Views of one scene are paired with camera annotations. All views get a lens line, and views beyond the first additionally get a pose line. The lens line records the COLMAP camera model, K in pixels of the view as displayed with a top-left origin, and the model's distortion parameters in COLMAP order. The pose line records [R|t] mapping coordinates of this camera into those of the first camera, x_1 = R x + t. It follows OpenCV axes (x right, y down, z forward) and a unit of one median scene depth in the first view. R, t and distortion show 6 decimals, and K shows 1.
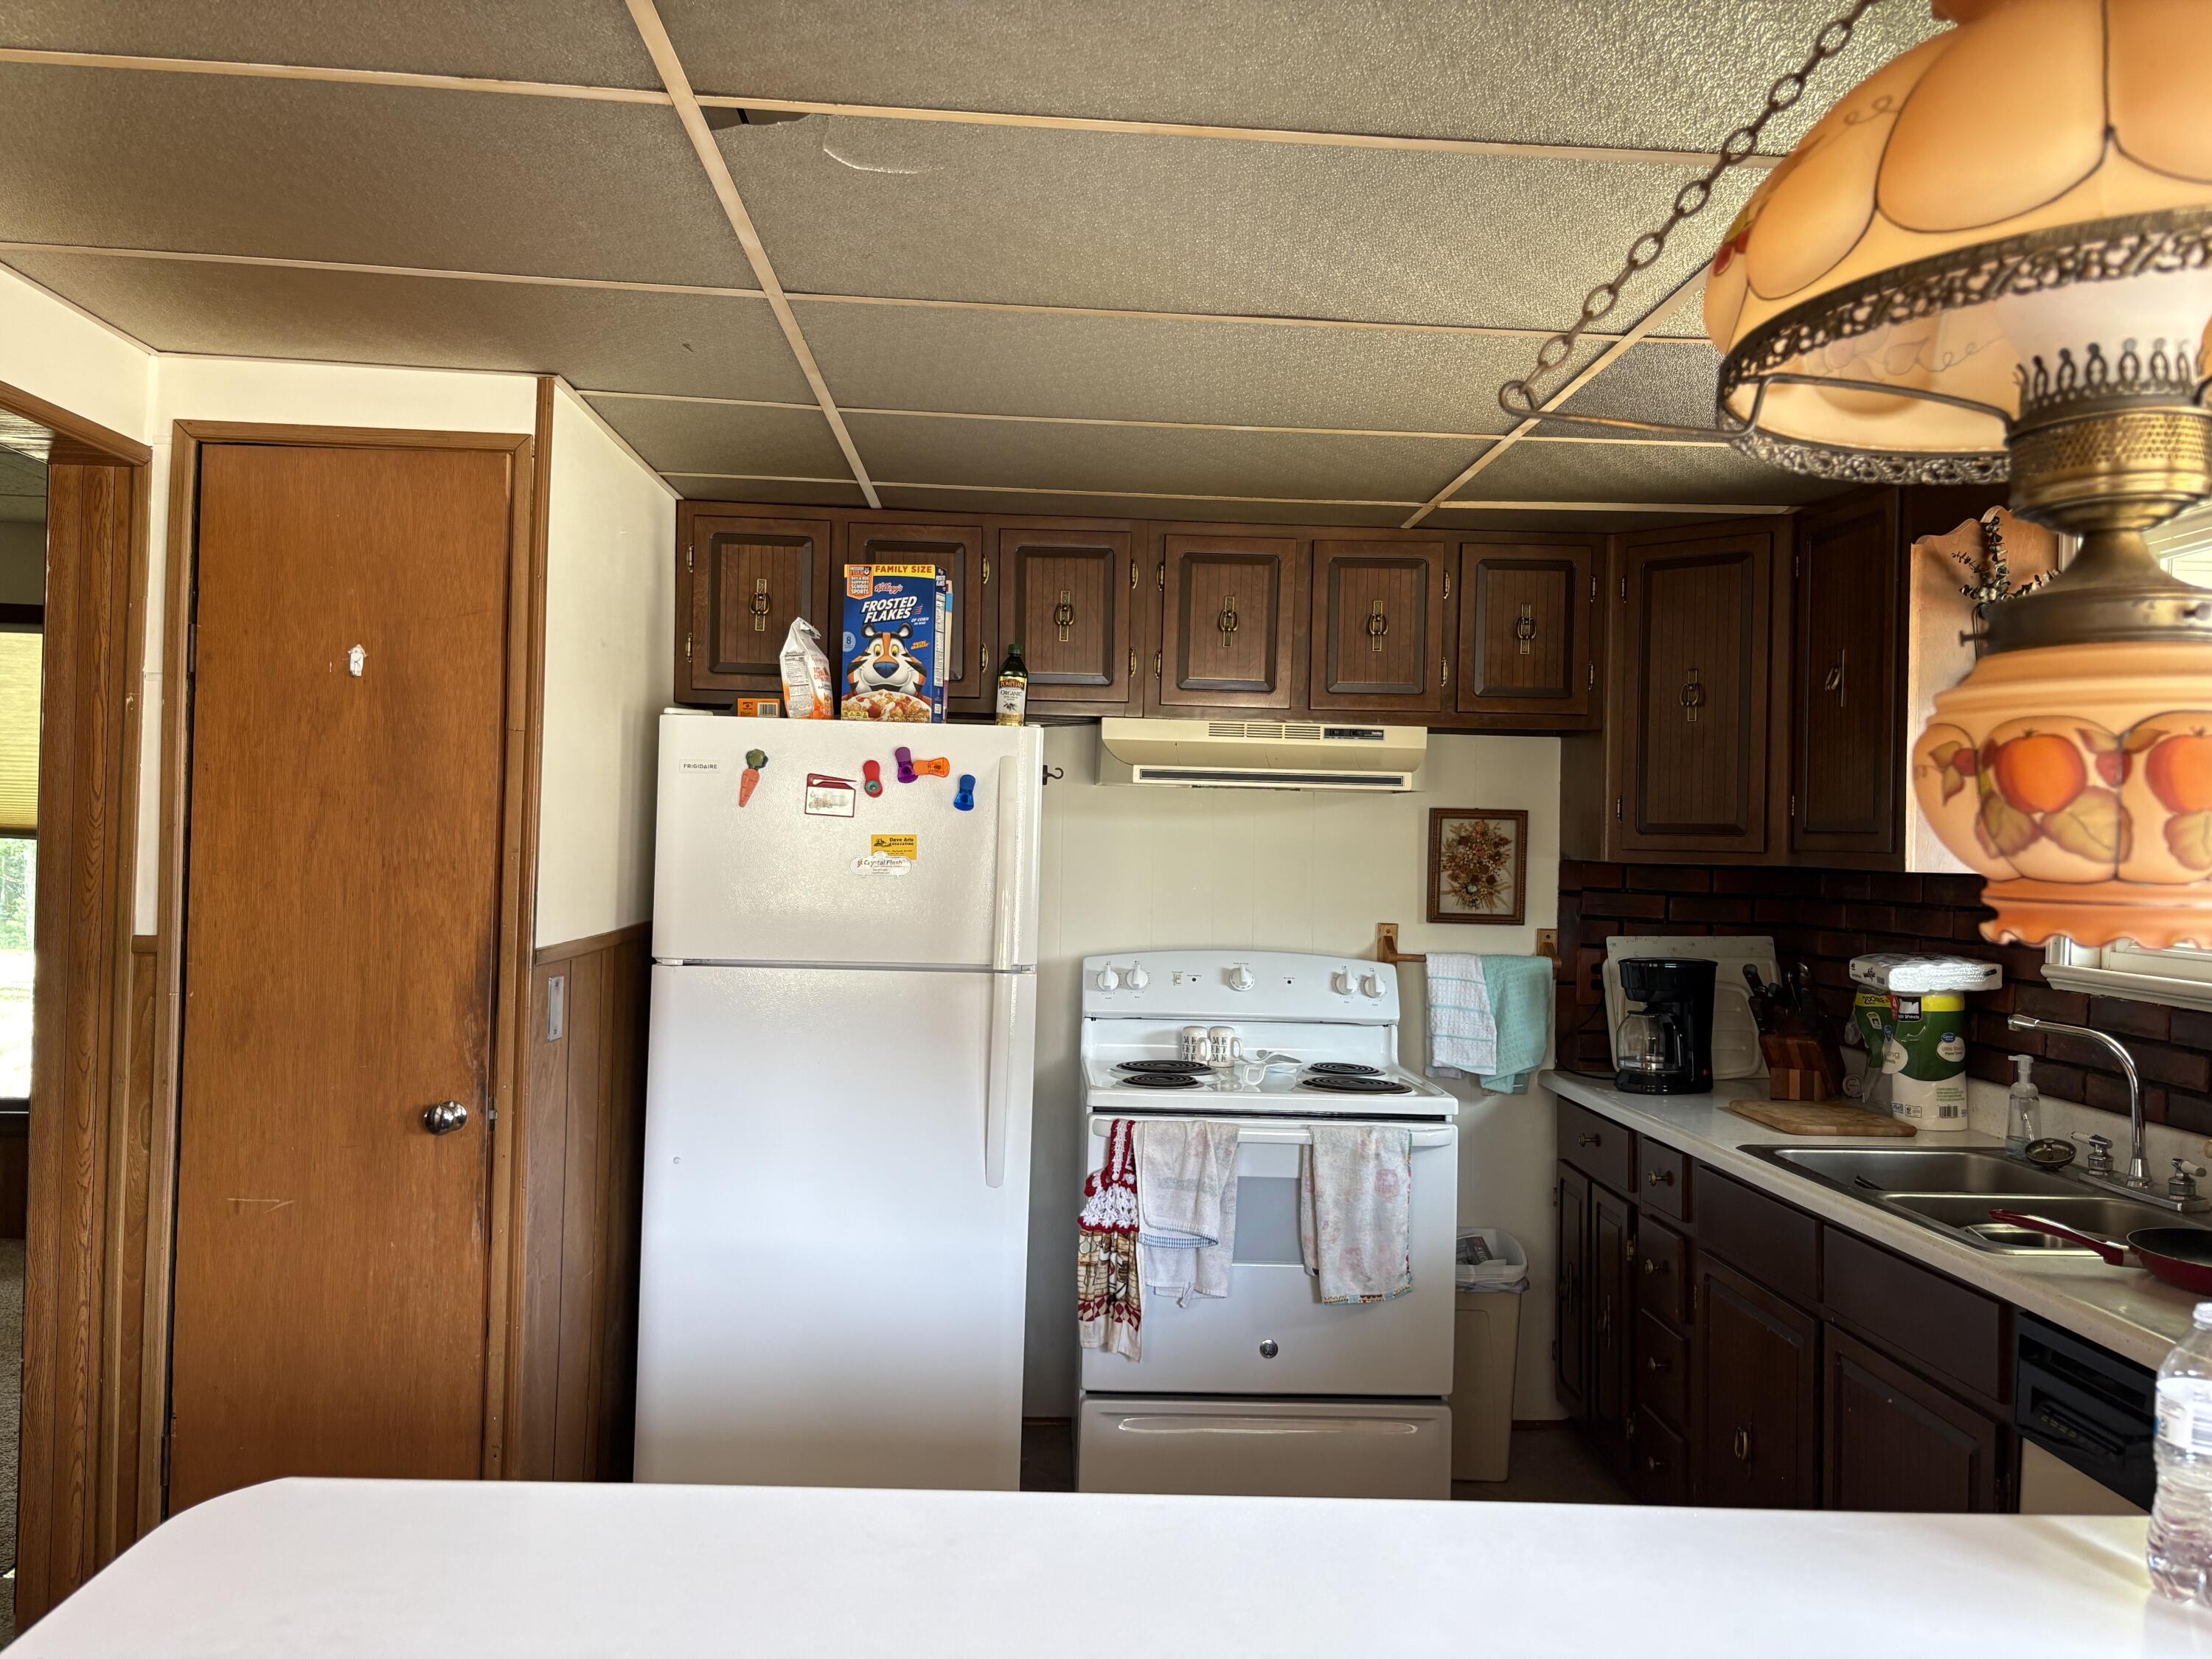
lens RADIAL K [[1681.7, 0, 1107.2], [0, 1681.7, 829.6], [0, 0, 1]] dist [0.040004, -0.050271]
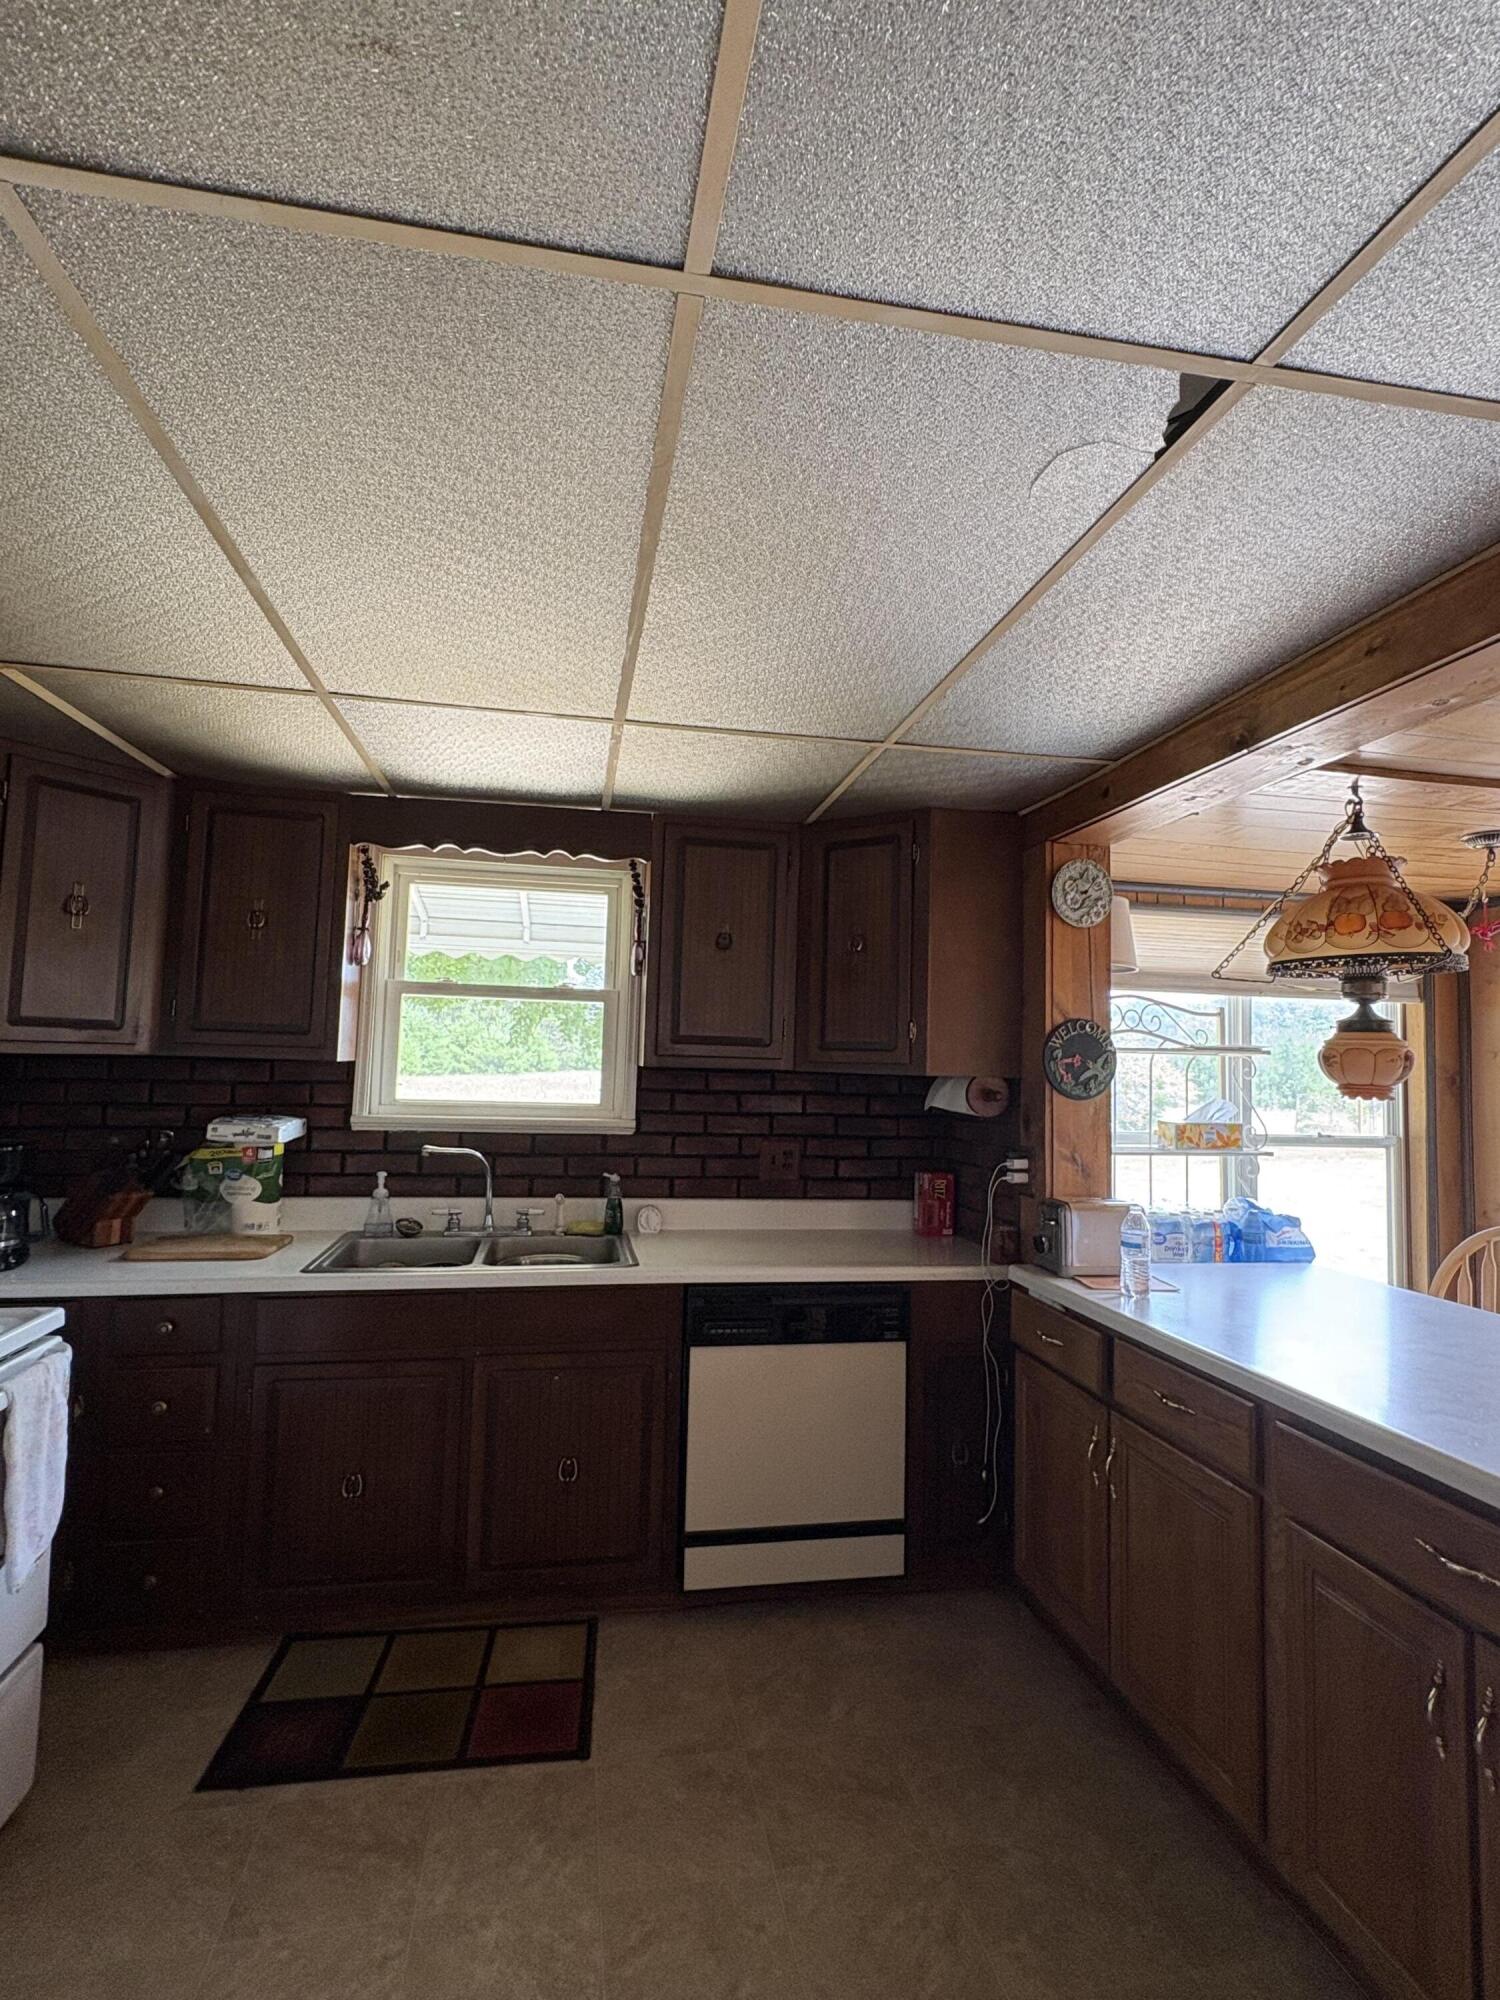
lens RADIAL K [[980.4, 0, 750.3], [0, 980.4, 991.9], [0, 0, 1]] dist [-0.011063, -0.000404]
pose [[-0.135383, 0.048493, 0.989606, -0.451235], [-0.042311, 0.997607, -0.054674, -0.004358], [-0.989889, -0.049273, -0.133008, 0.782230]]
